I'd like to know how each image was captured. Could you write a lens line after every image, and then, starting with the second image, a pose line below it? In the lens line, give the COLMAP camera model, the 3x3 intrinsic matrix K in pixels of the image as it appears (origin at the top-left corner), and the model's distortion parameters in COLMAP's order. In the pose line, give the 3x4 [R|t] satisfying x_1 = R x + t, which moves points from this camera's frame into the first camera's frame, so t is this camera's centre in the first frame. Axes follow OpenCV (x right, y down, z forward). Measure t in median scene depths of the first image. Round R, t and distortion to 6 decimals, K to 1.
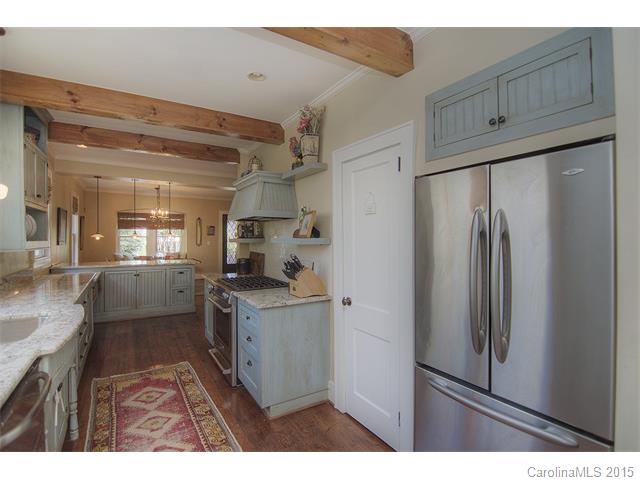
lens RADIAL K [[318.0, 0, 316.9], [0, 318.0, 241.6], [0, 0, 1]] dist [-0.001850, -0.014903]
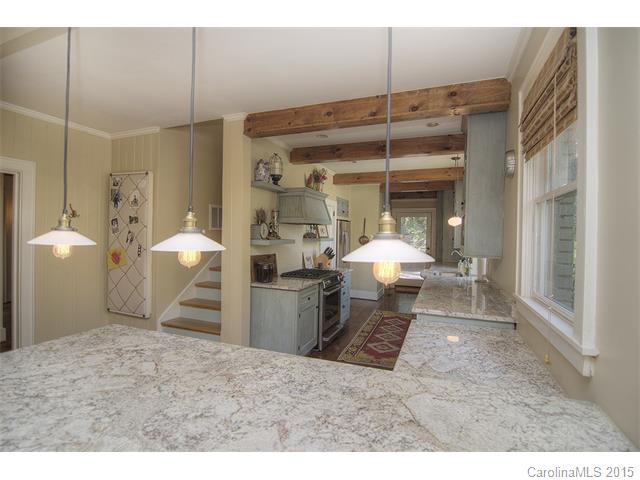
lens RADIAL K [[318.0, 0, 316.9], [0, 318.0, 241.6], [0, 0, 1]] dist [-0.001850, -0.014903]
pose [[-0.603468, -0.030146, 0.796817, -1.298187], [-0.009449, 0.999485, 0.030658, -0.045617], [-0.797331, 0.010972, -0.603442, 1.832901]]
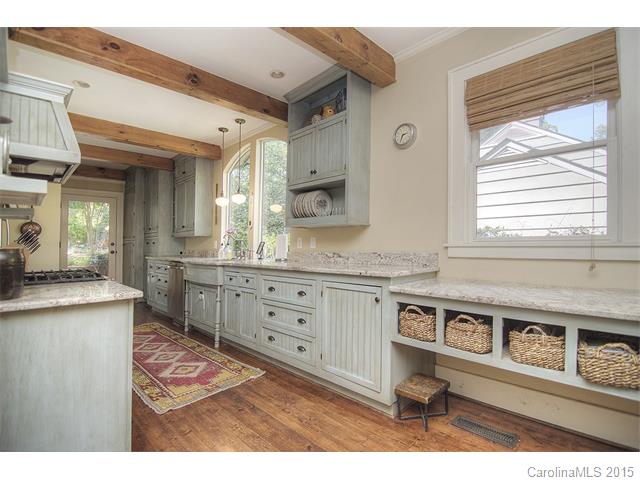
lens RADIAL K [[318.0, 0, 316.9], [0, 318.0, 241.6], [0, 0, 1]] dist [-0.001850, -0.014903]
pose [[-0.975959, 0.005358, -0.217889, -0.615130], [0.005695, 0.999983, -0.000917, 0.069137], [0.217880, -0.002136, -0.975973, 1.778683]]
